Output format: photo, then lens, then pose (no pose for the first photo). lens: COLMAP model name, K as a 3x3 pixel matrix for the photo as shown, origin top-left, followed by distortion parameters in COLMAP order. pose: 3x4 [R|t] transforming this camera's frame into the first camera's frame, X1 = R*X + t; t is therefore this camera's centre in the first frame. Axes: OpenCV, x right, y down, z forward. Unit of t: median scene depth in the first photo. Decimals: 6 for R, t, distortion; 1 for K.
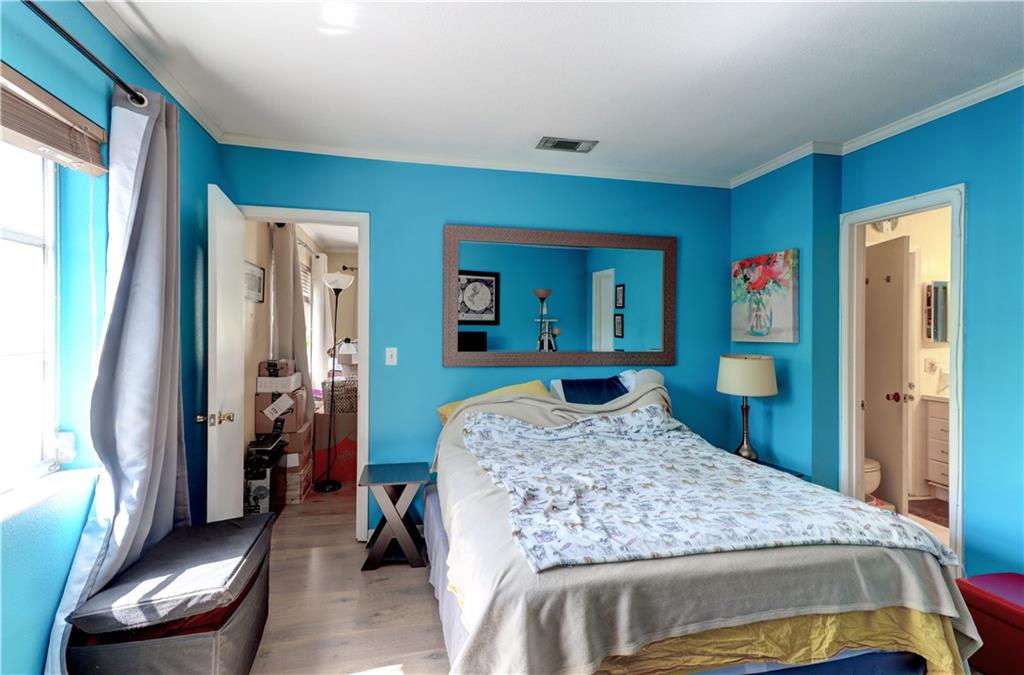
lens RADIAL K [[475.9, 0, 513.9], [0, 475.9, 334.9], [0, 0, 1]] dist [-0.003713, -0.000750]
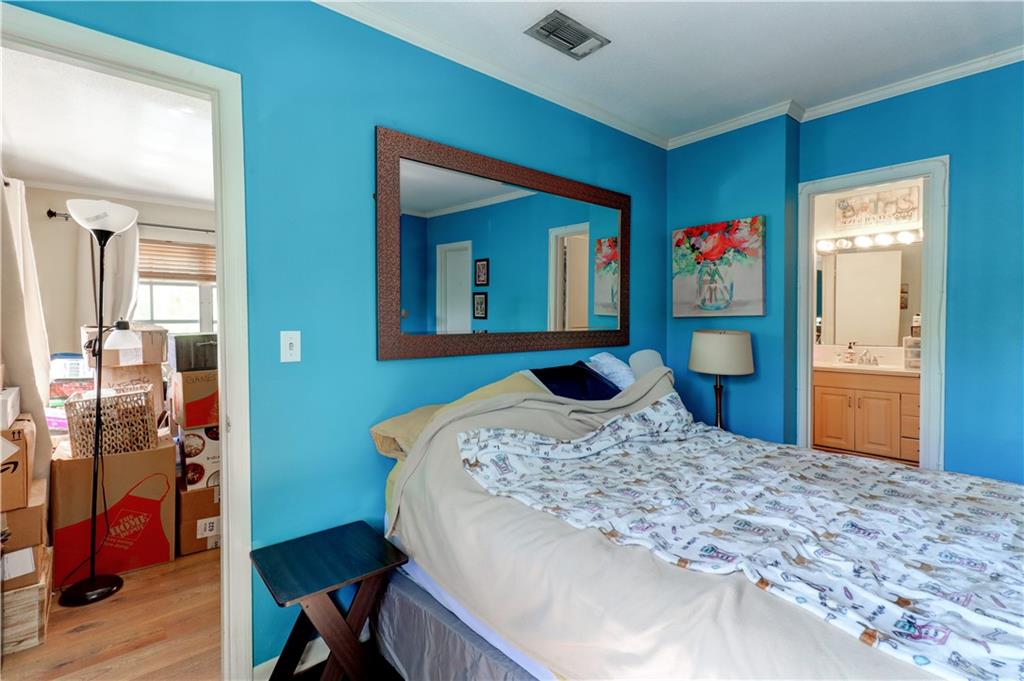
lens RADIAL K [[478.3, 0, 515.8], [0, 478.3, 333.1], [0, 0, 1]] dist [0.007278, 0.001029]
pose [[0.883941, -0.025585, 0.466898, -0.275087], [0.014752, 0.999531, 0.026844, 0.017516], [-0.467365, -0.016841, 0.883904, 0.364034]]
